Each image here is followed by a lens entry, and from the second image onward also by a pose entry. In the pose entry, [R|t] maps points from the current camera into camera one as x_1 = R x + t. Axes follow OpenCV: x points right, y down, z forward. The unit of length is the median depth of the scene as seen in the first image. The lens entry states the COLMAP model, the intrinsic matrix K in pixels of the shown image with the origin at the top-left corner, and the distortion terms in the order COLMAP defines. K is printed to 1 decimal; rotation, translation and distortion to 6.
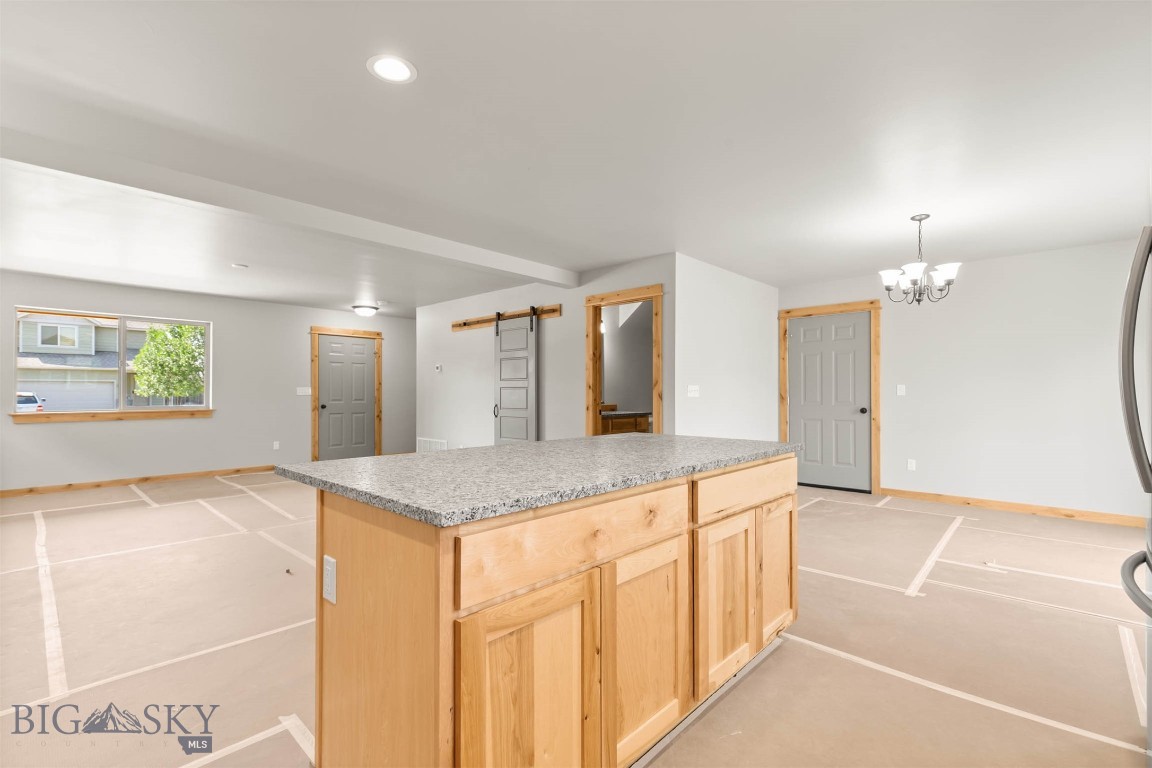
lens RADIAL K [[521.4, 0, 577.2], [0, 521.4, 391.0], [0, 0, 1]] dist [0.005328, -0.000082]
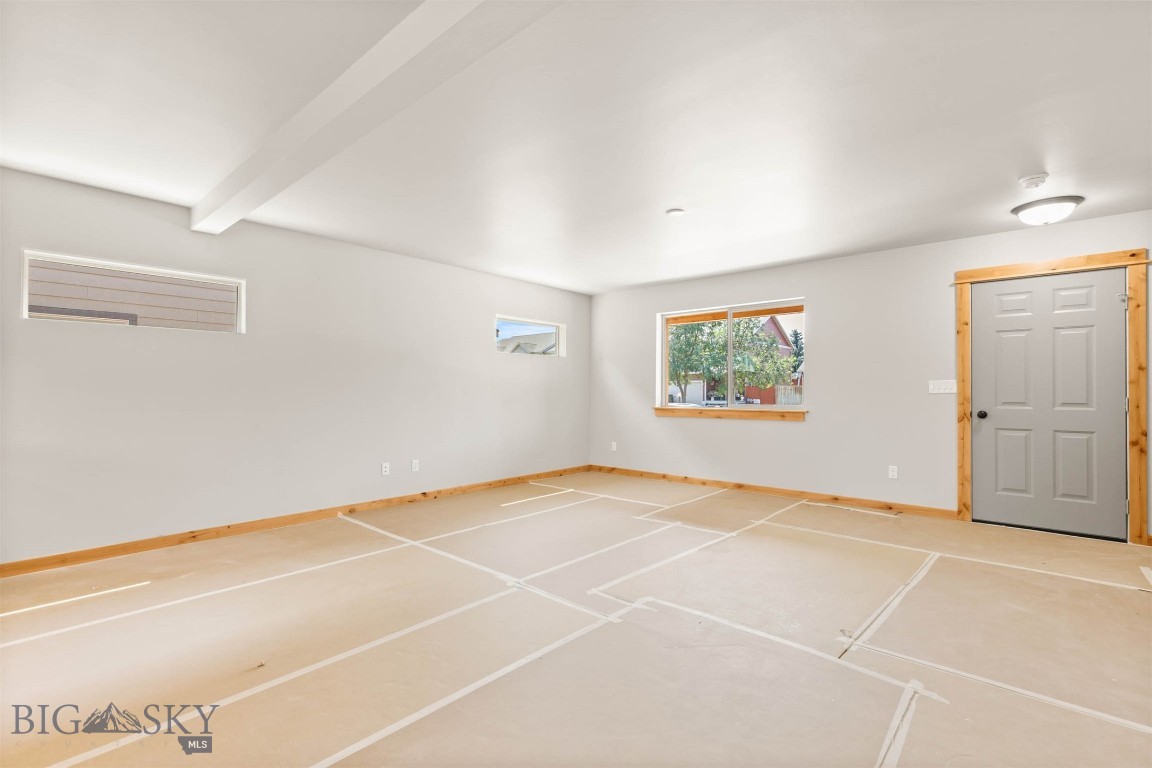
lens RADIAL K [[521.4, 0, 578.8], [0, 521.4, 385.1], [0, 0, 1]] dist [0.005328, -0.000082]
pose [[0.030191, -0.009121, -0.999503, 0.051798], [0.000382, 0.999958, -0.009113, 0.004601], [0.999544, -0.000106, 0.030193, 0.664902]]
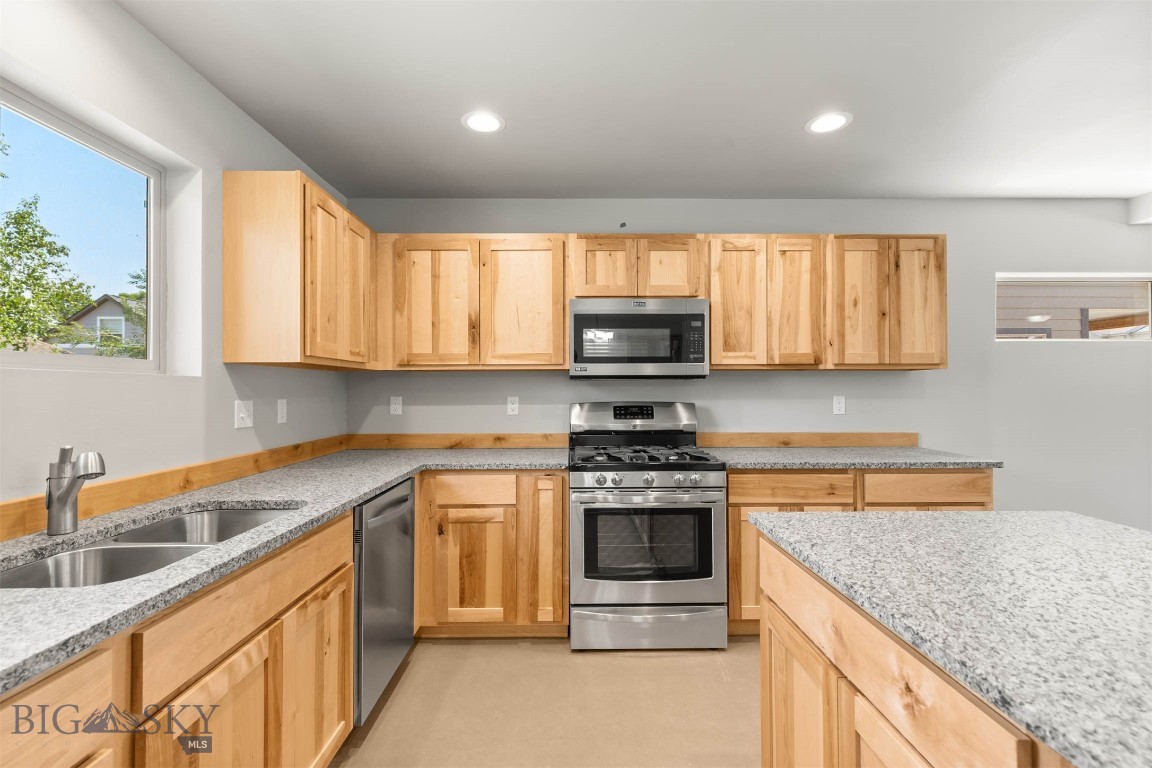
lens RADIAL K [[521.4, 0, 575.7], [0, 521.4, 374.5], [0, 0, 1]] dist [0.005328, -0.000082]
pose [[-0.723895, -0.016541, -0.689712, 0.175906], [0.003457, 0.999613, -0.027601, -0.017658], [0.689902, -0.022364, -0.723558, 0.261402]]
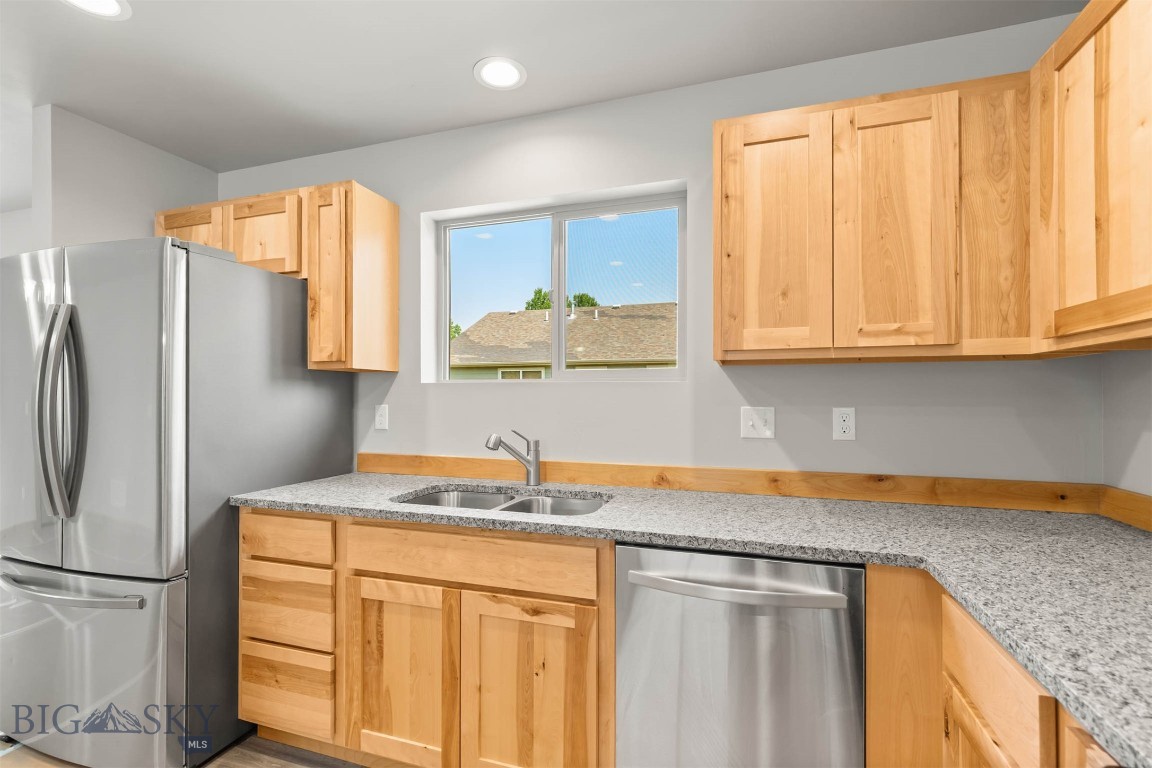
lens RADIAL K [[521.4, 0, 573.6], [0, 521.4, 394.1], [0, 0, 1]] dist [0.005328, -0.000082]
pose [[-0.417833, 0.004658, 0.908512, -0.113580], [-0.000630, 0.999985, -0.005417, -0.016366], [-0.908524, -0.002836, -0.417824, 0.089253]]
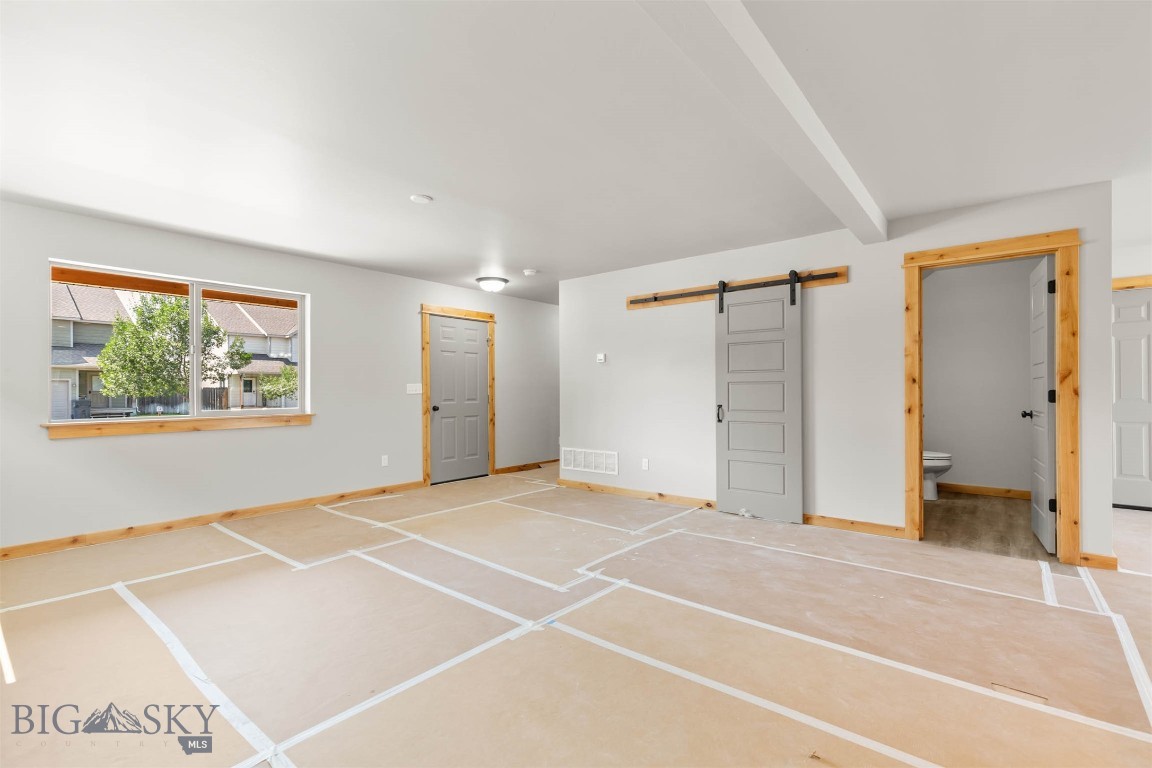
lens RADIAL K [[521.4, 0, 575.7], [0, 521.4, 387.3], [0, 0, 1]] dist [0.005328, -0.000082]
pose [[0.997781, -0.003959, 0.066468, -0.388976], [0.004197, 0.999985, -0.003435, 0.002319], [-0.066453, 0.003707, 0.997783, 0.256333]]
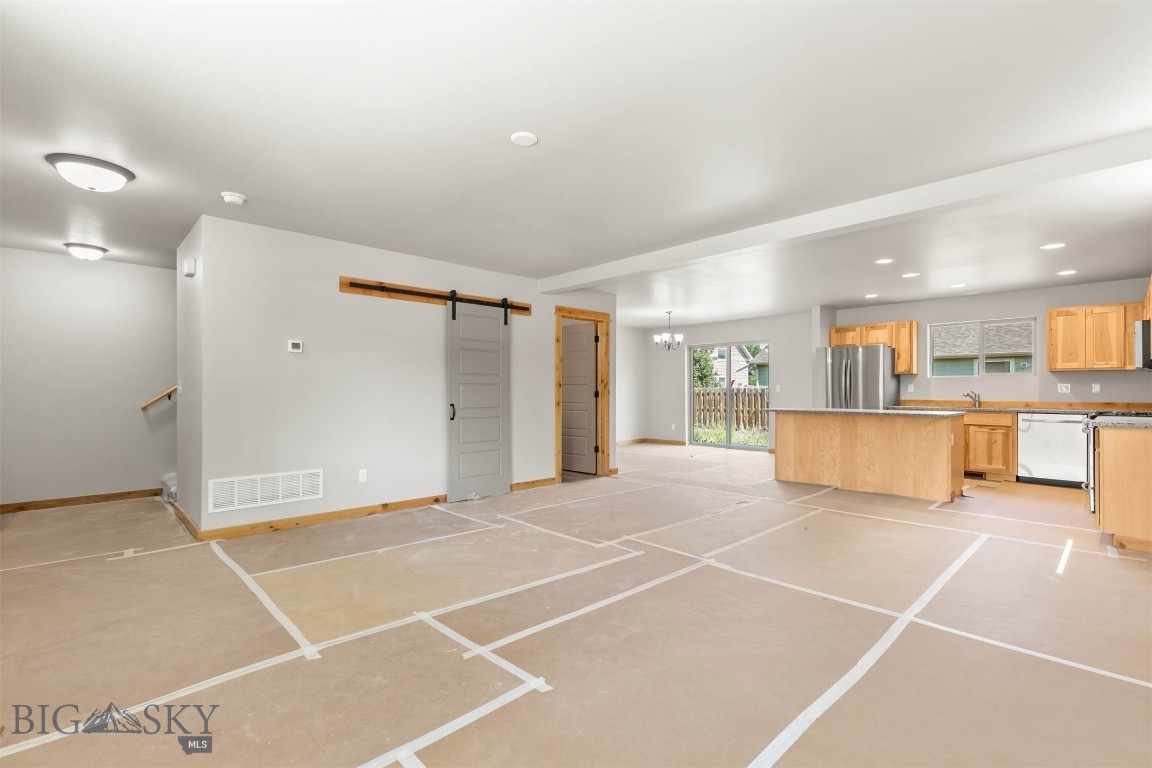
lens RADIAL K [[521.4, 0, 579.6], [0, 521.4, 390.4], [0, 0, 1]] dist [0.005328, -0.000082]
pose [[0.047657, 0.000453, 0.998864, -0.903196], [-0.002744, 0.999996, -0.000323, 0.004075], [-0.998860, -0.002726, 0.047658, 0.724787]]
